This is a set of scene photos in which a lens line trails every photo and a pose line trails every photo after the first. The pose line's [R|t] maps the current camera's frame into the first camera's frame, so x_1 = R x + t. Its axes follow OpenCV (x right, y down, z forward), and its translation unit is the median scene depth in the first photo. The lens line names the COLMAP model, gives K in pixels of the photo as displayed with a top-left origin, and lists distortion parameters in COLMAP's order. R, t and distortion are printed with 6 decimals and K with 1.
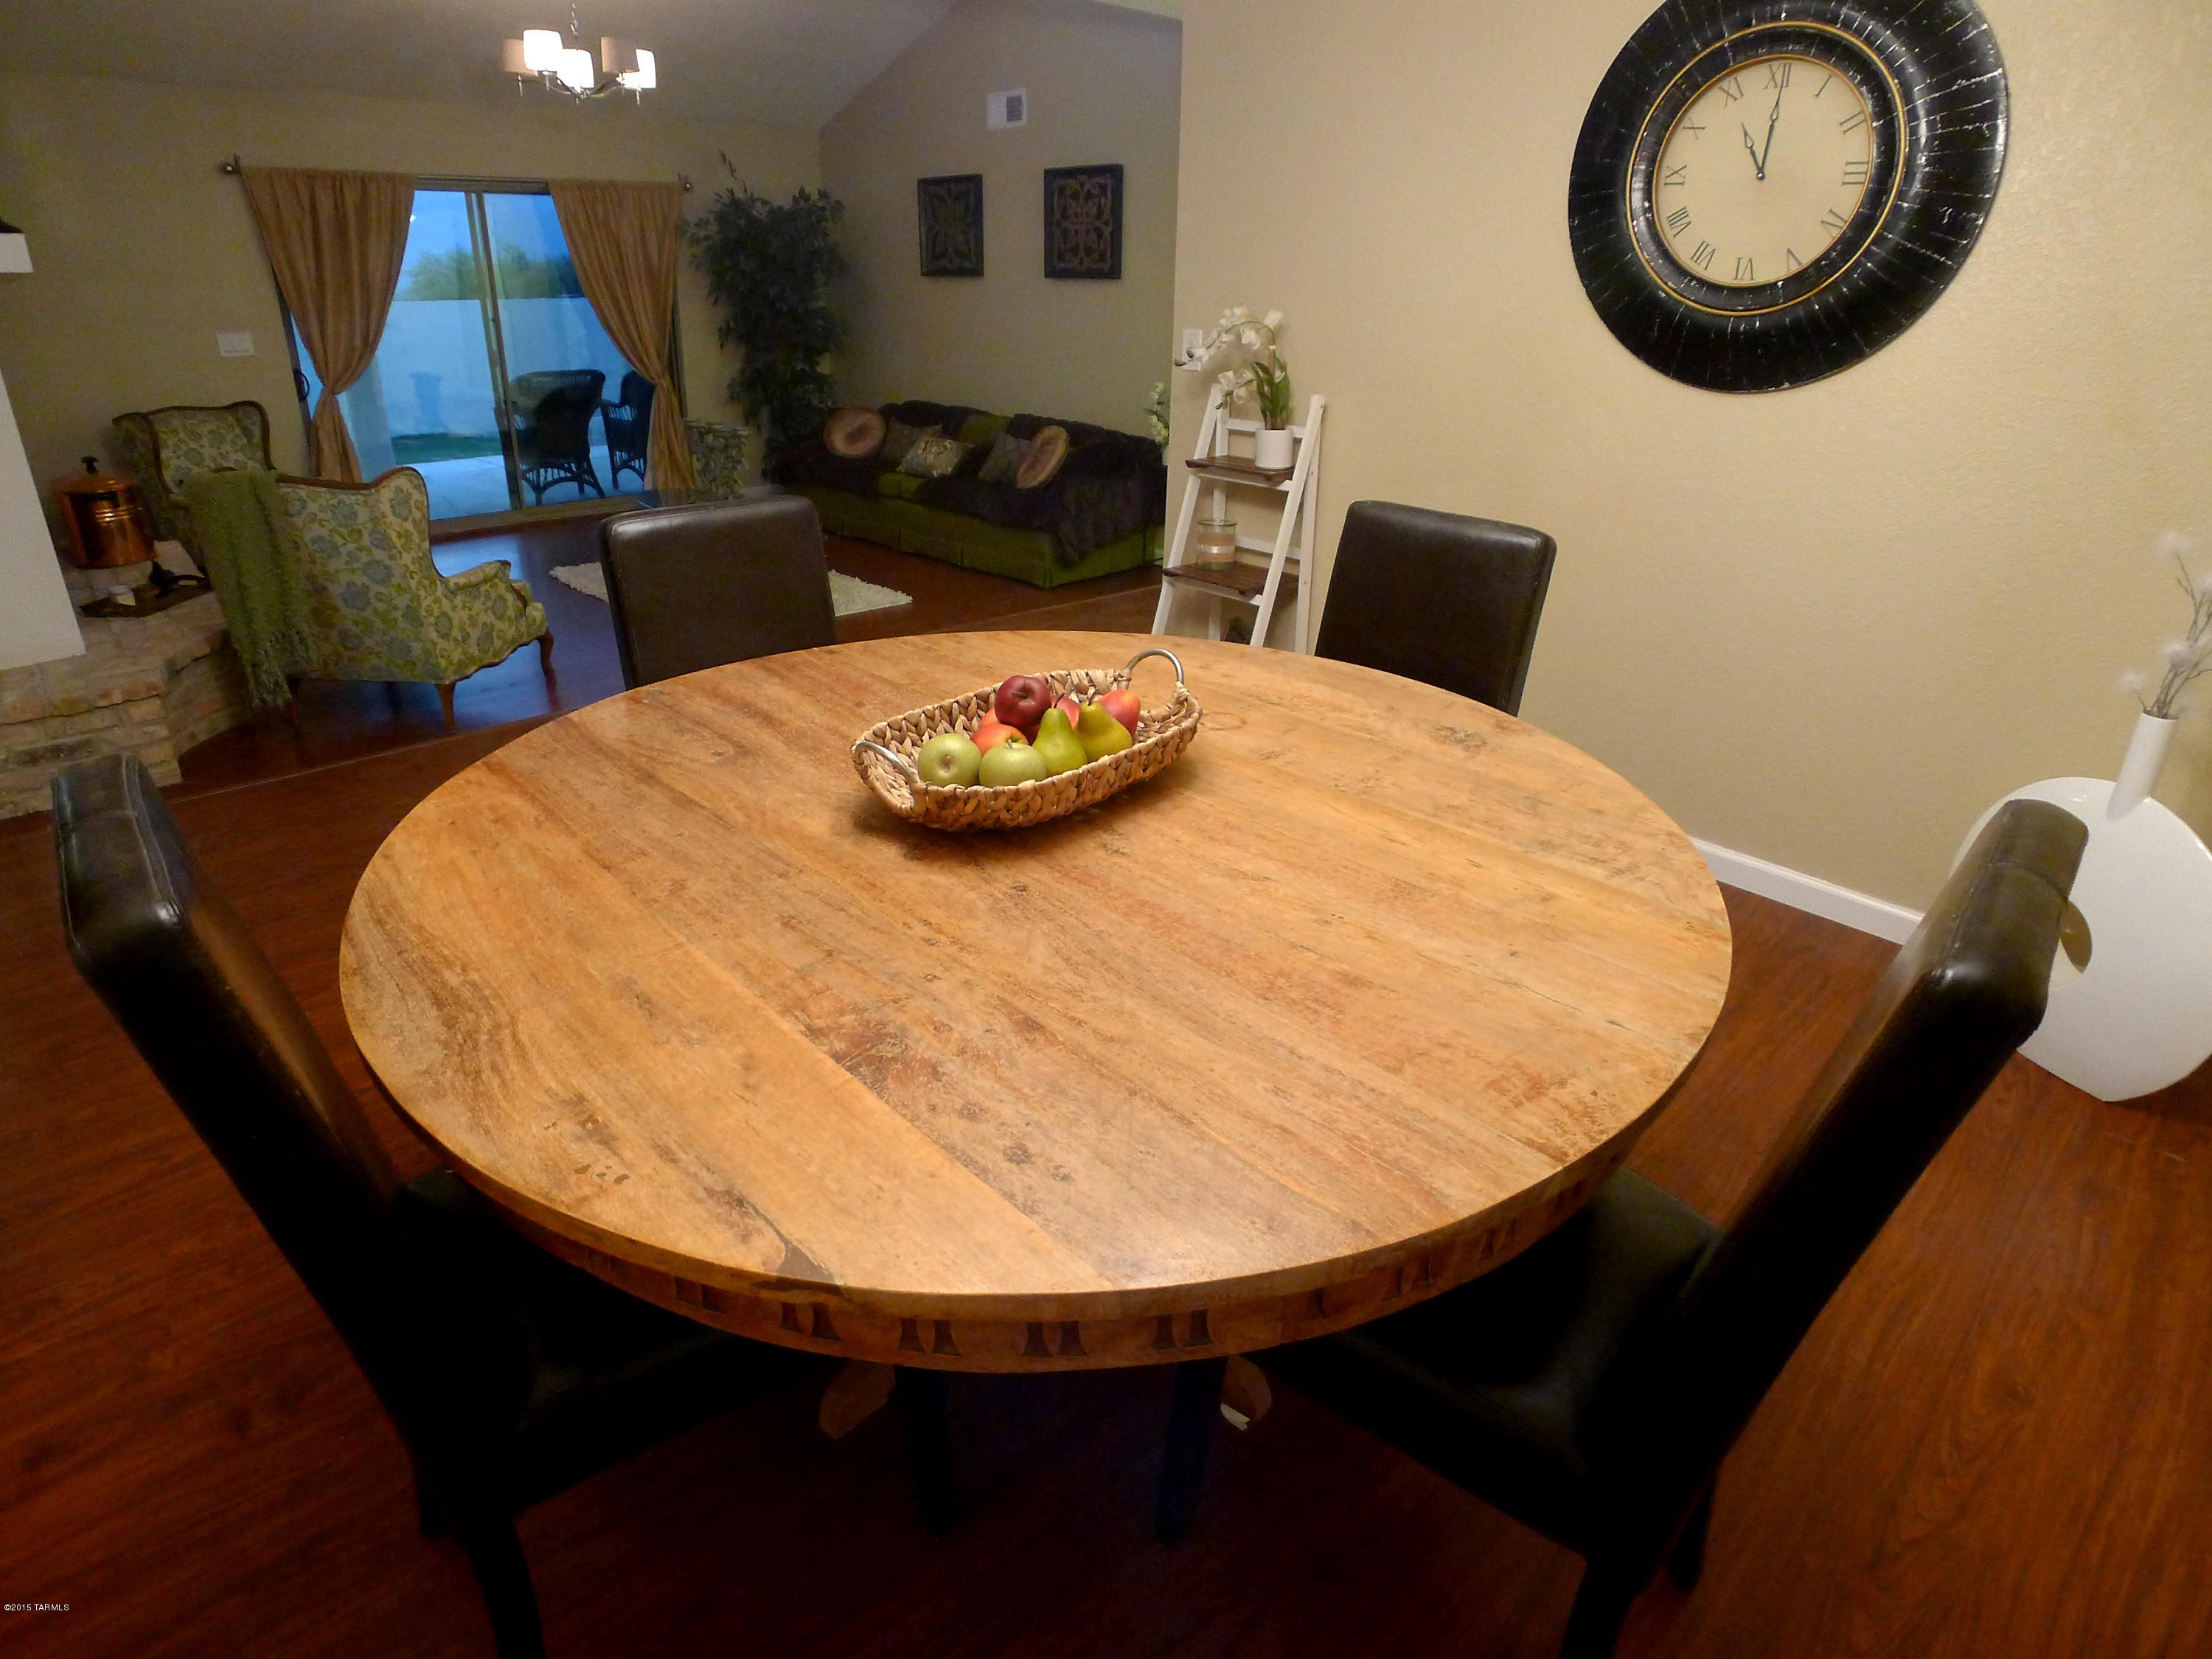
lens RADIAL K [[1228.4, 0, 1079.0], [0, 1228.4, 831.2], [0, 0, 1]] dist [-0.112068, 0.037605]
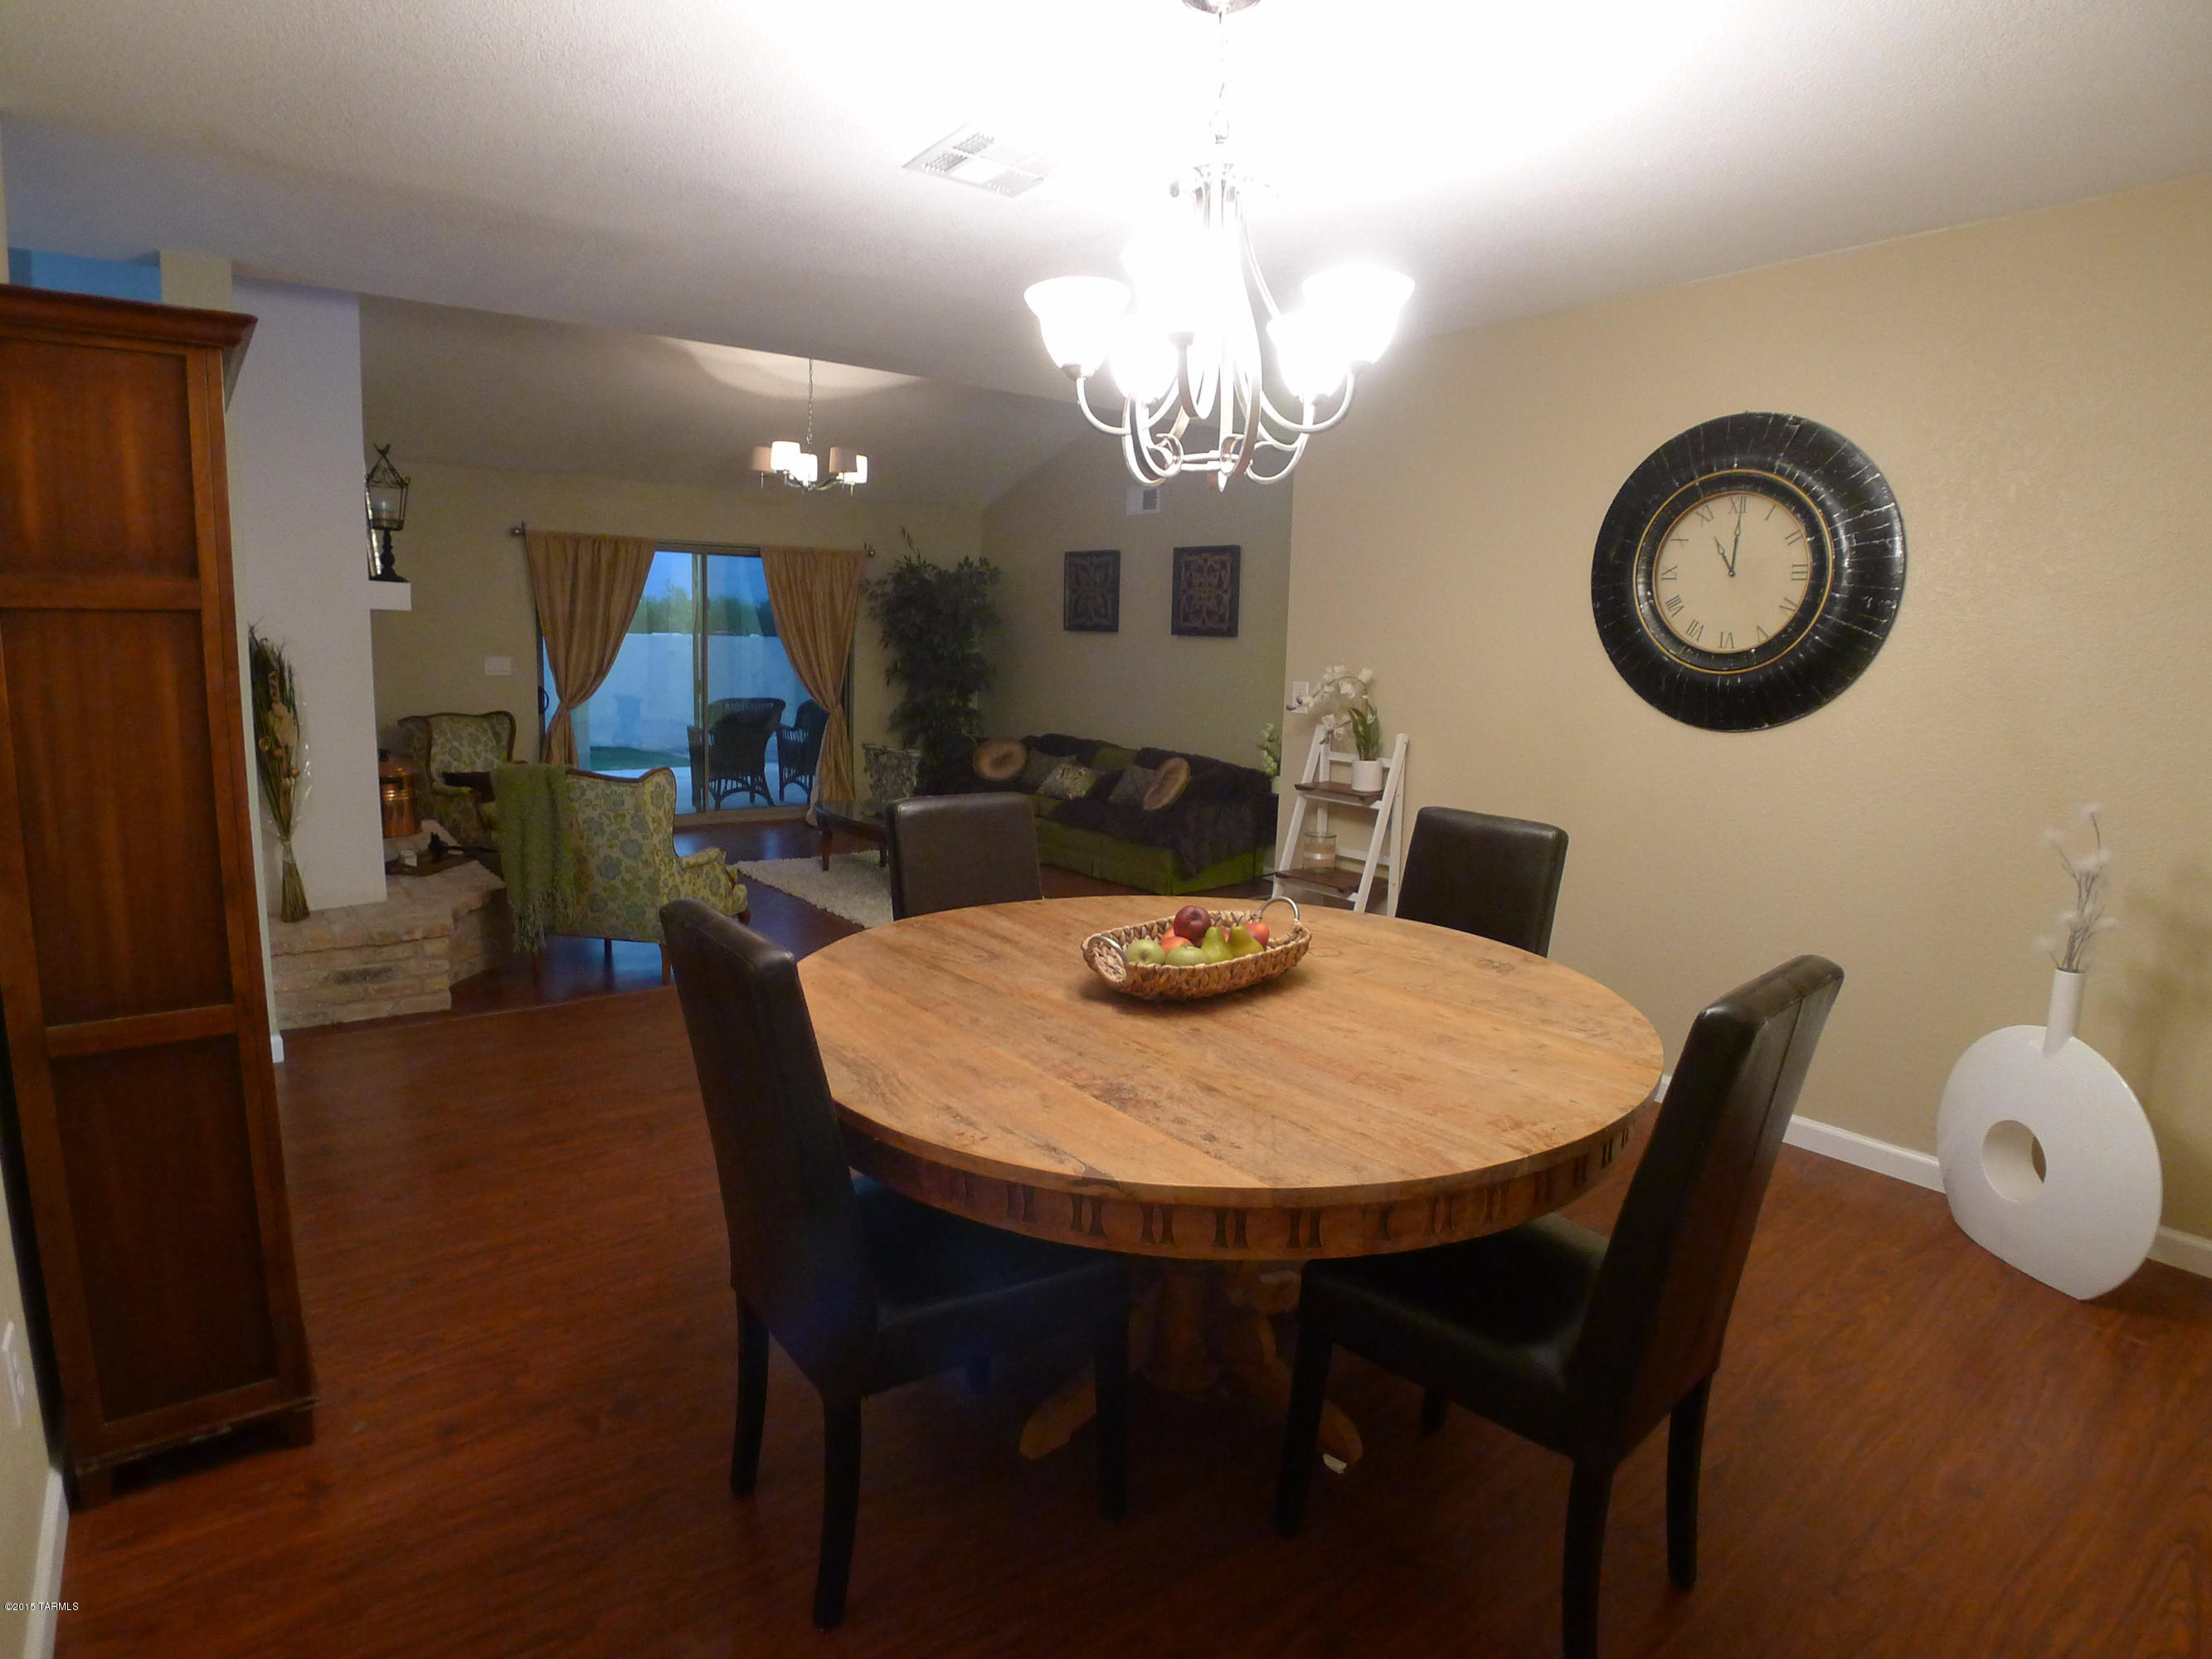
lens RADIAL K [[1228.4, 0, 1079.0], [0, 1228.4, 831.2], [0, 0, 1]] dist [-0.112068, 0.037605]
pose [[0.996132, 0.025712, -0.084023, -0.035968], [-0.046884, 0.964264, -0.260762, 0.109241], [0.074316, 0.263693, 0.961740, -0.287736]]
